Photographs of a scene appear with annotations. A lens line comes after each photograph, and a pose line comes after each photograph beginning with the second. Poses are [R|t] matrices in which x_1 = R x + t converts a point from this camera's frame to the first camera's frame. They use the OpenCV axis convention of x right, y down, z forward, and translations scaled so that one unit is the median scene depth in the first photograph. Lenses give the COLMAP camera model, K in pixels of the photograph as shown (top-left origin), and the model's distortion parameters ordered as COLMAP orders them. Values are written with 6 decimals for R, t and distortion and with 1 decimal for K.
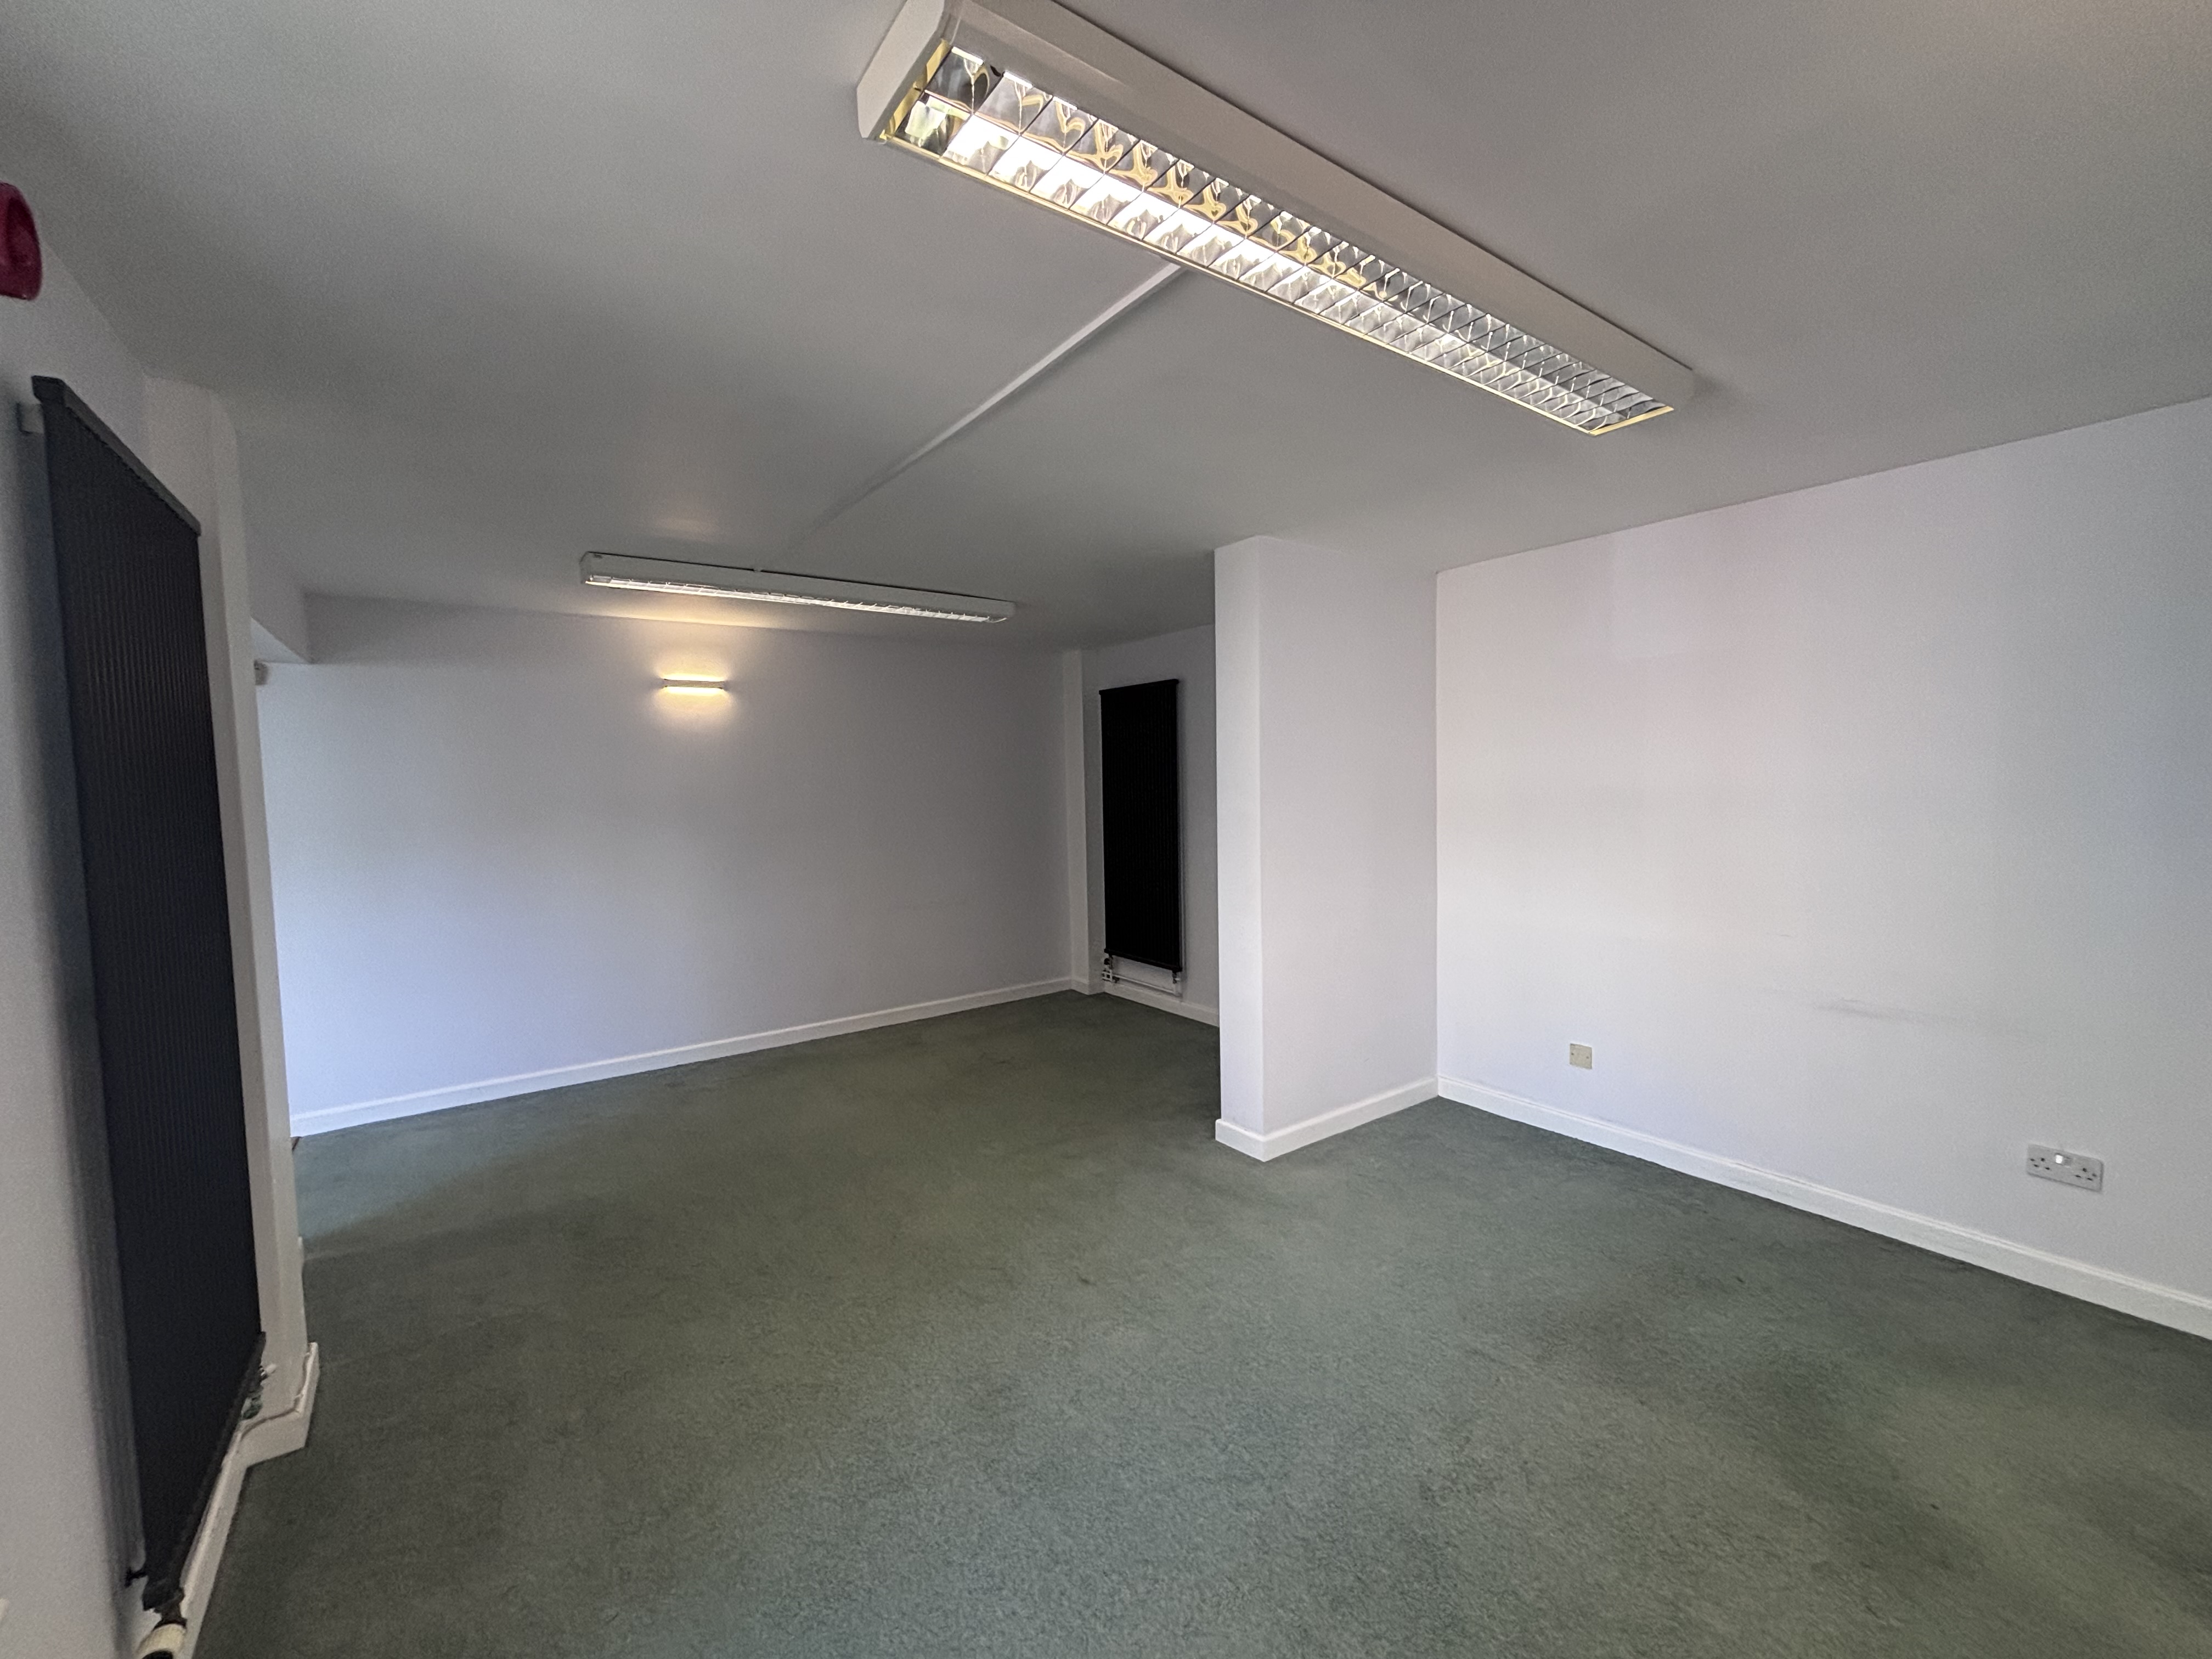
lens RADIAL K [[893.7, 0, 1108.1], [0, 893.7, 838.2], [0, 0, 1]] dist [0.021009, 0.000106]
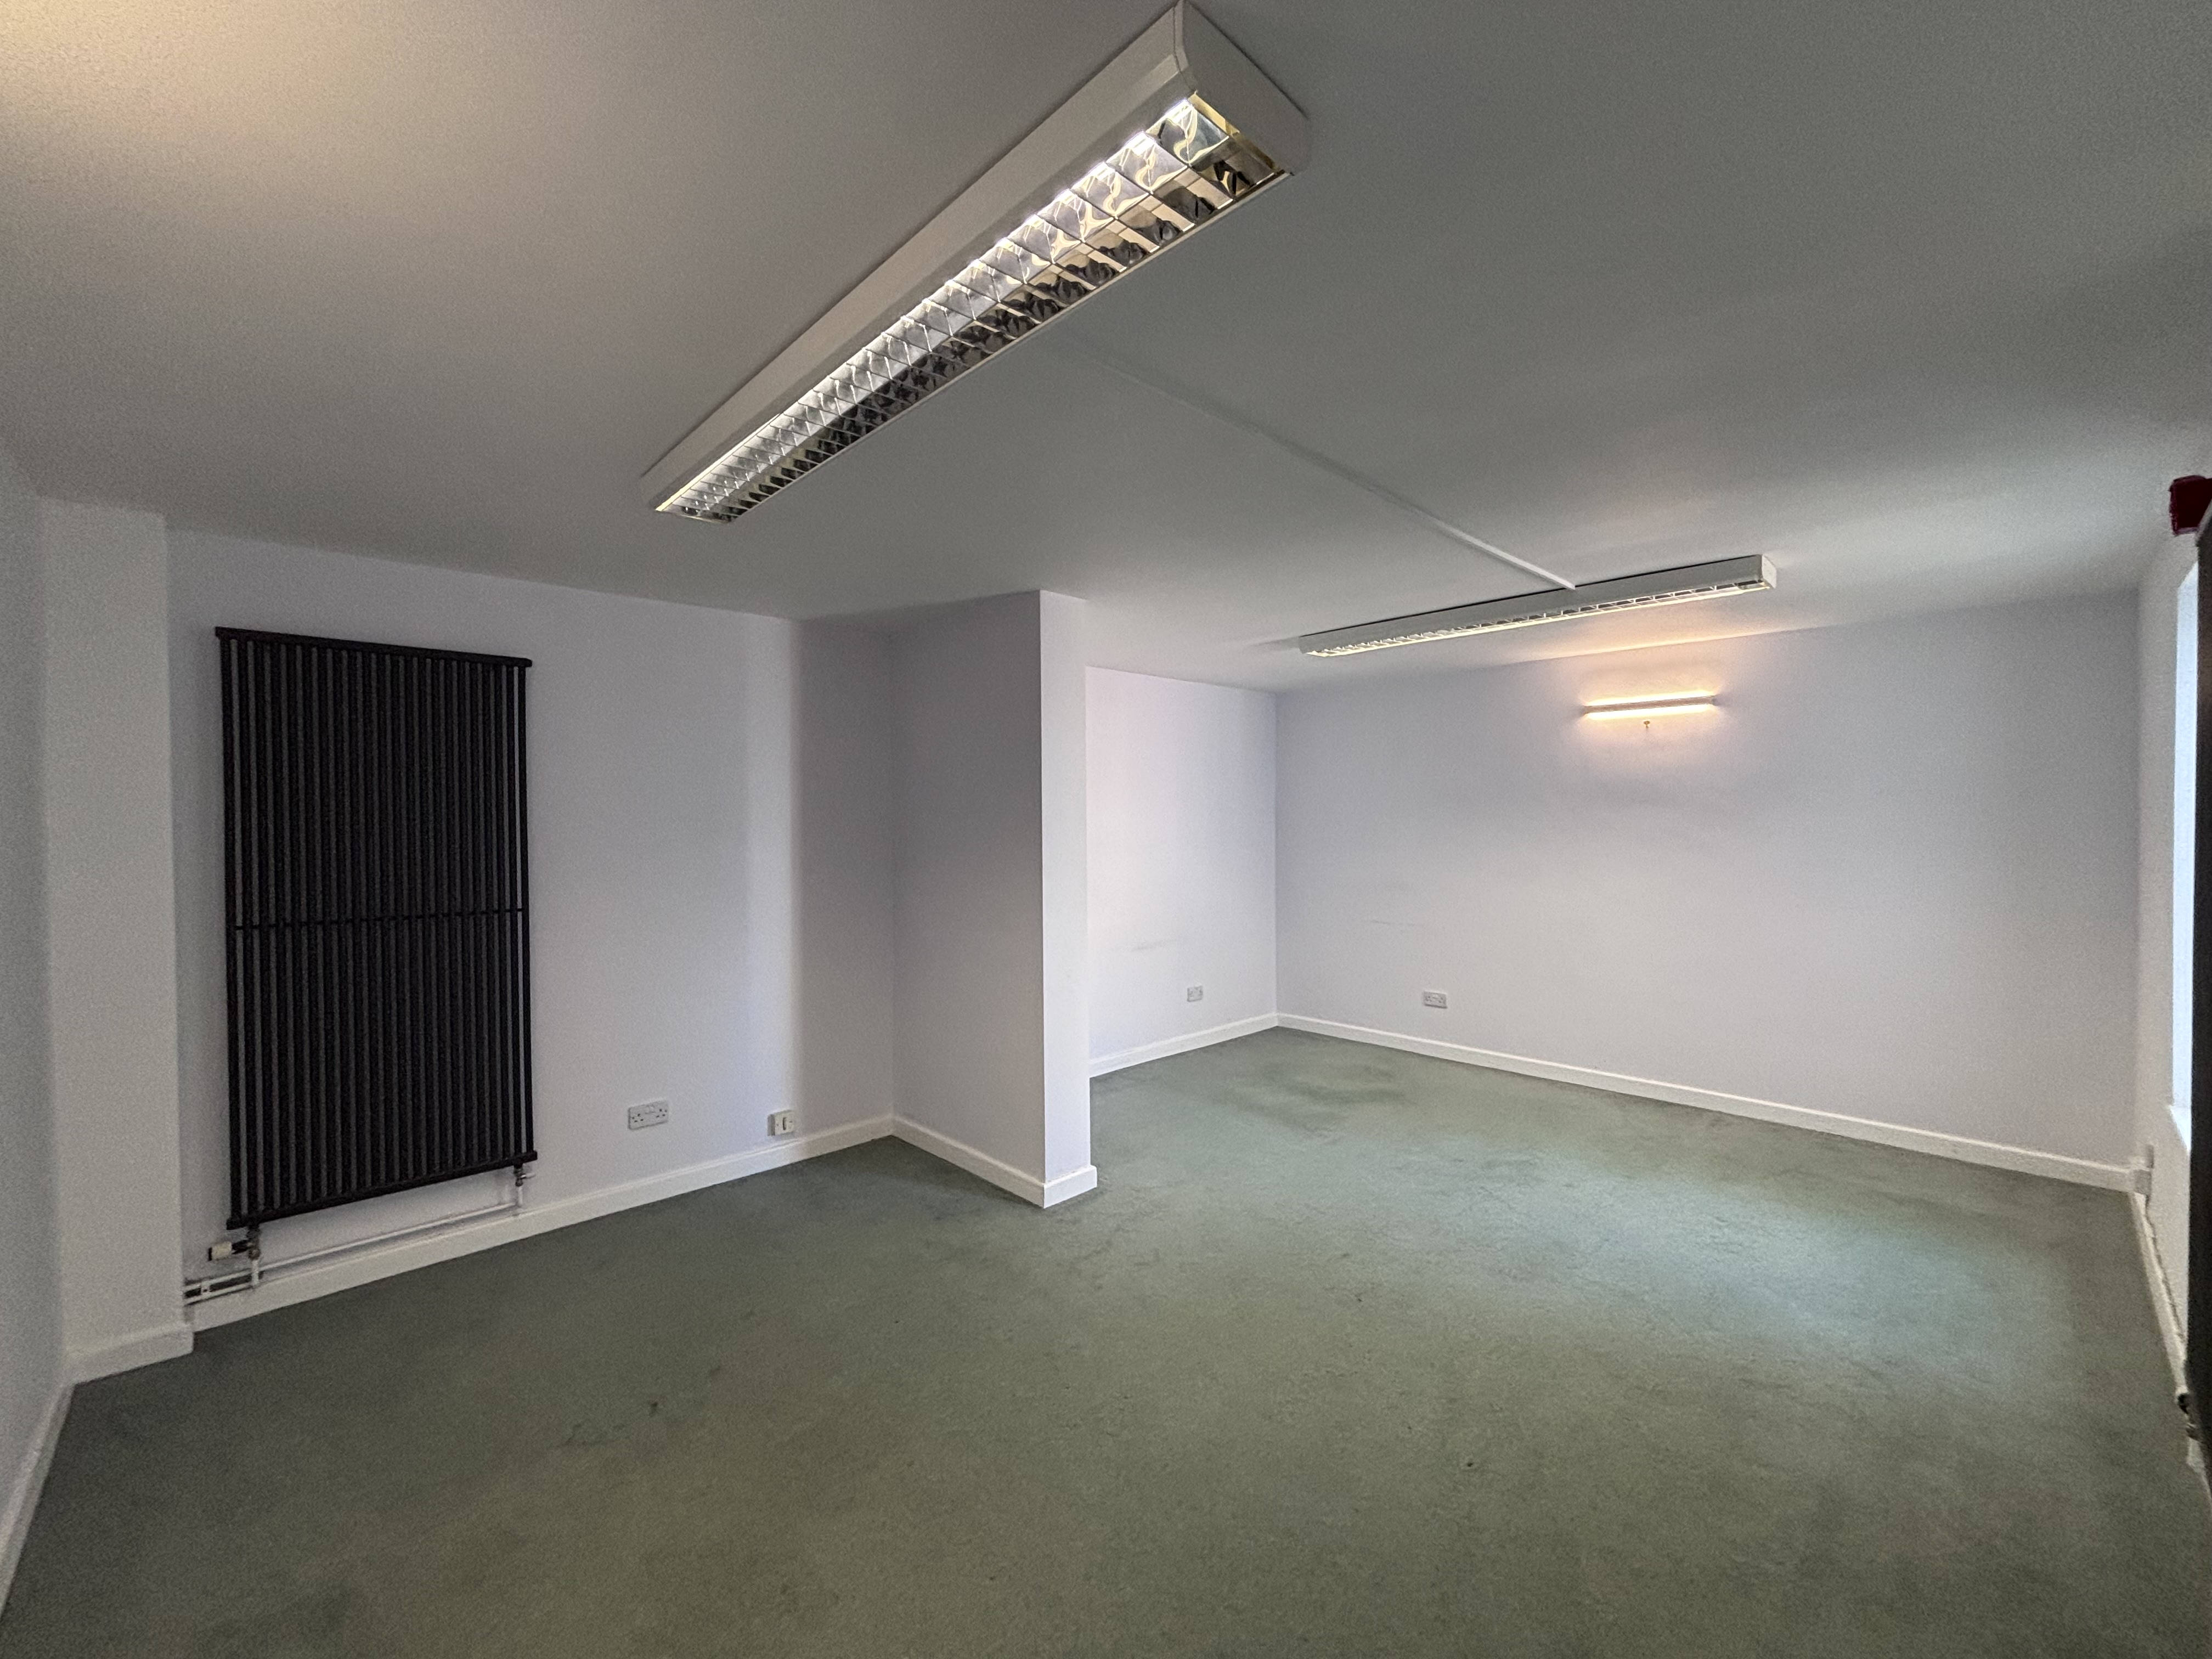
lens RADIAL K [[900.6, 0, 1106.0], [0, 900.6, 829.5], [0, 0, 1]] dist [0.007145, -0.000241]
pose [[-0.143013, 0.009908, 0.989671, -0.628251], [0.077671, 0.996978, 0.001242, -0.041505], [-0.986668, 0.077046, -0.143350, 0.788424]]
